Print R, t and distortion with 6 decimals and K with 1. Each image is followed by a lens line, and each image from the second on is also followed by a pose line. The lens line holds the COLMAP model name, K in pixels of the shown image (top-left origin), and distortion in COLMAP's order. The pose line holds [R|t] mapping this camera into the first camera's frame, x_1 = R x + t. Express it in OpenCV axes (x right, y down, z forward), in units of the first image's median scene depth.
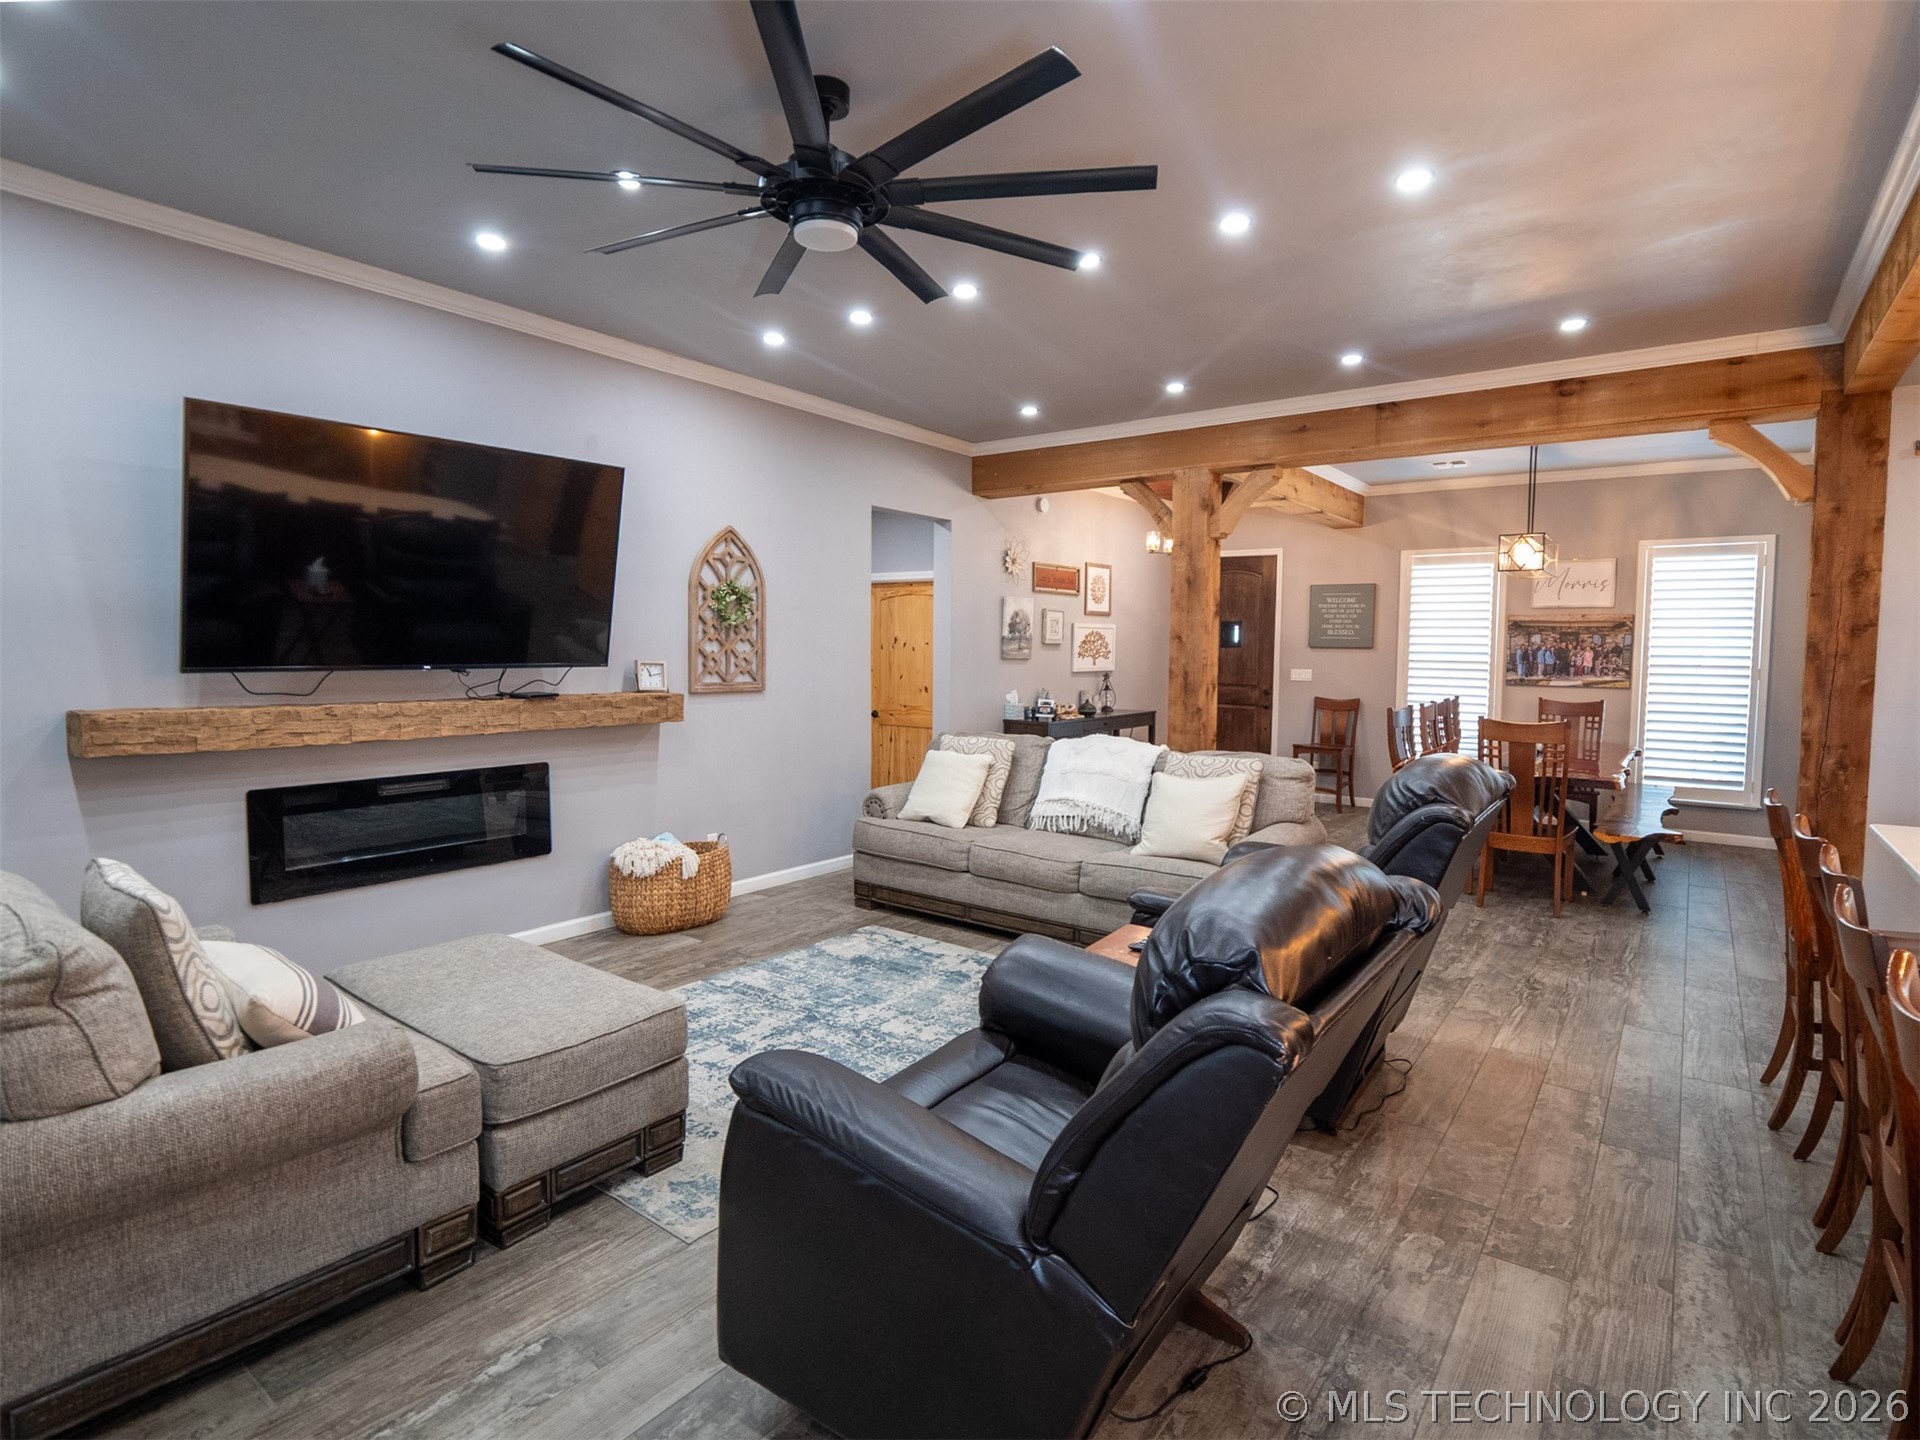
lens RADIAL K [[961.5, 0, 967.3], [0, 961.5, 711.7], [0, 0, 1]] dist [-0.011919, -0.000504]
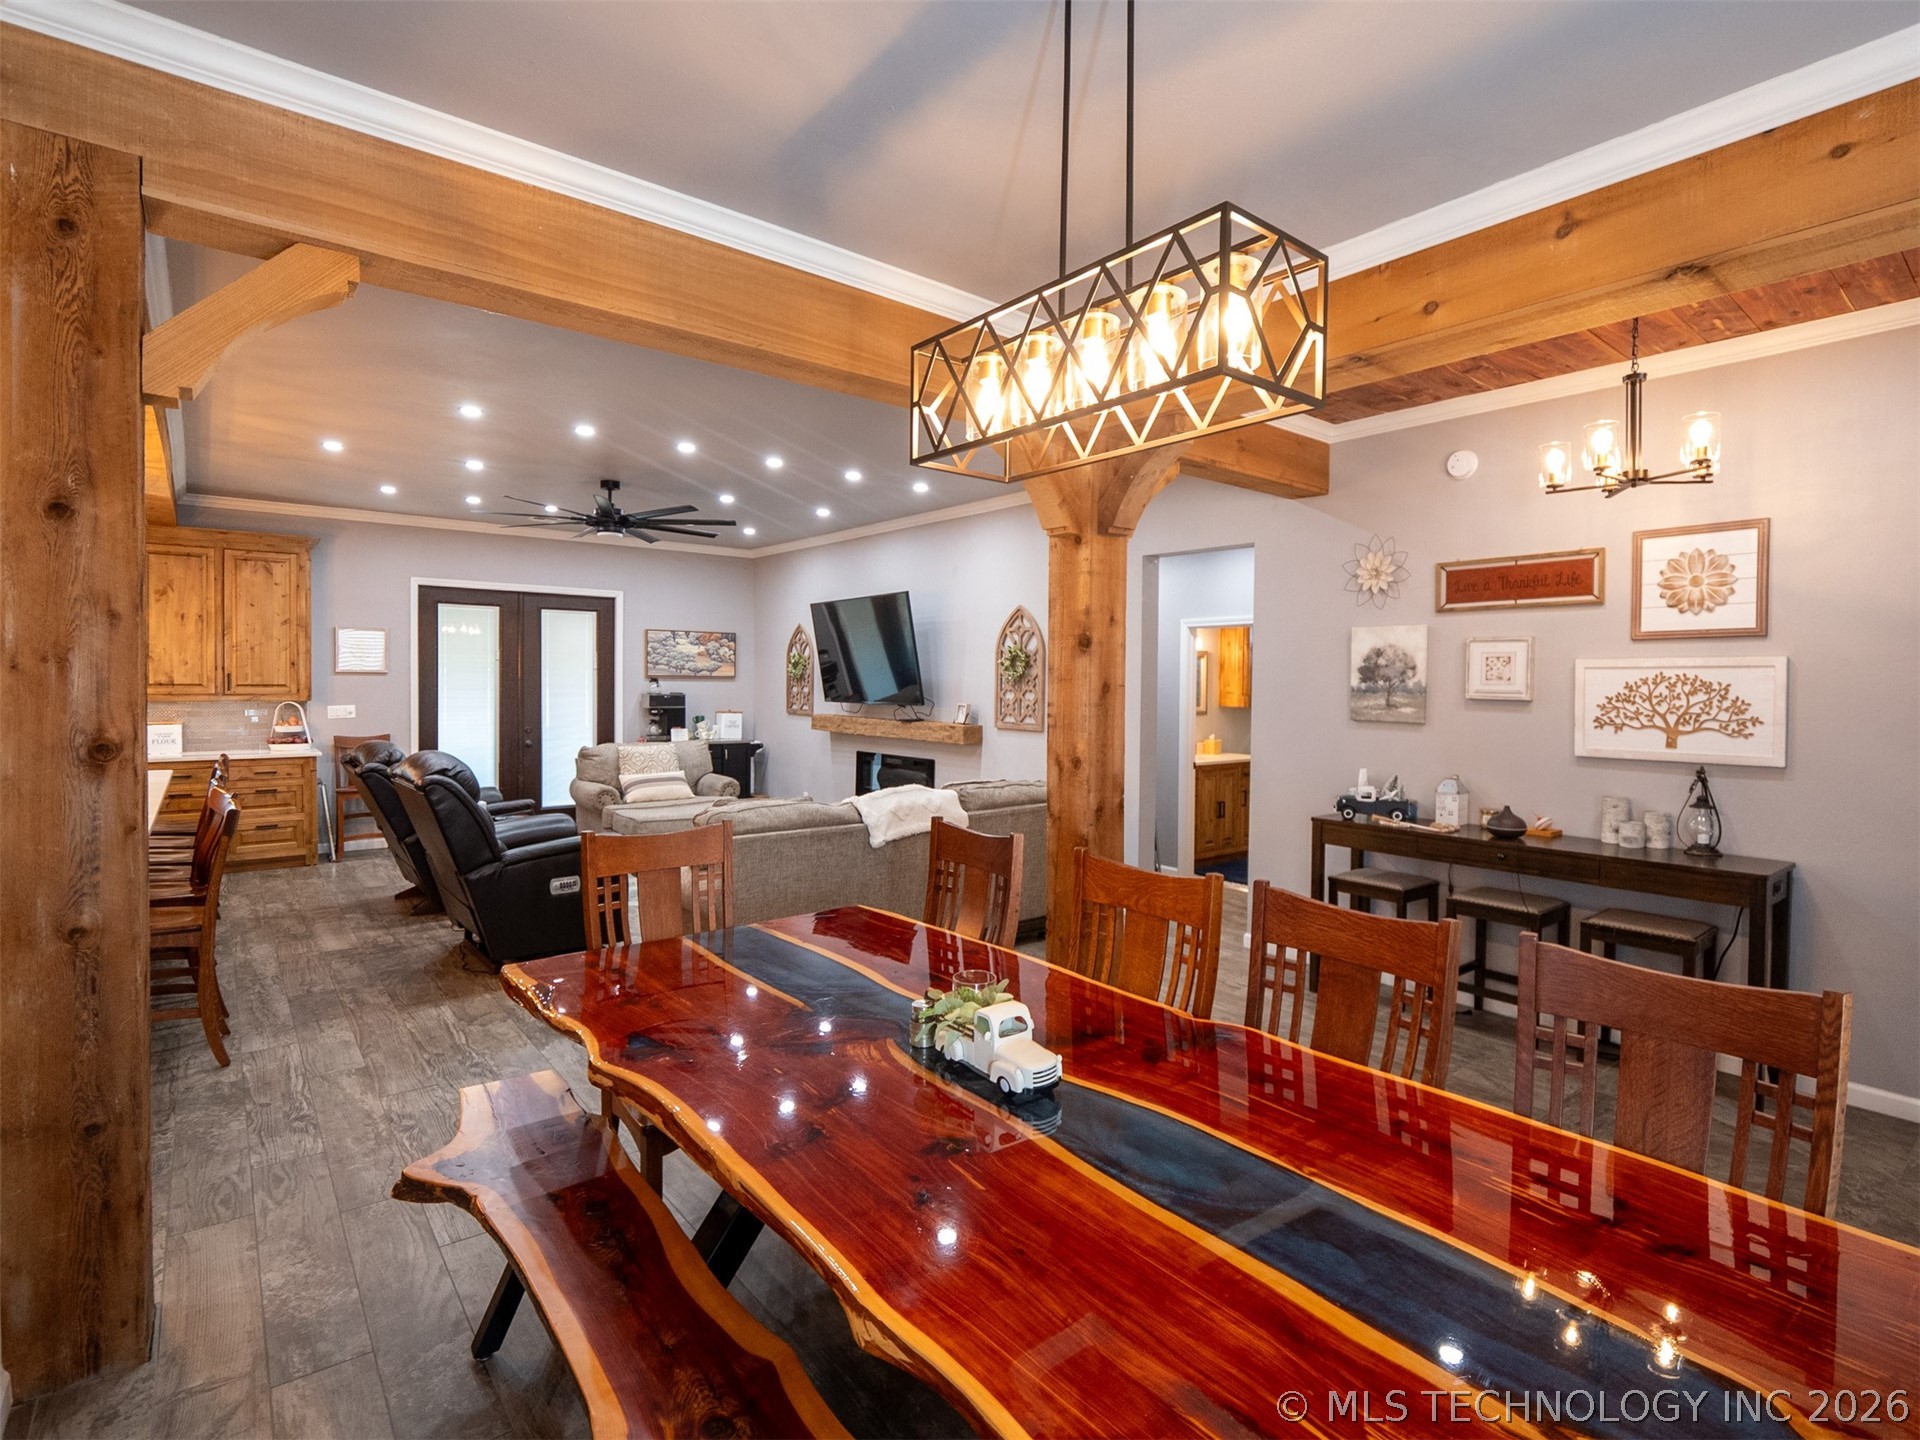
lens RADIAL K [[961.5, 0, 1015.9], [0, 961.5, 713.7], [0, 0, 1]] dist [-0.011919, -0.000504]
pose [[-0.215780, 0.016861, -0.976296, 1.308881], [-0.081981, 0.996008, 0.035321, -0.111414], [0.972994, 0.087659, -0.213537, 1.597832]]
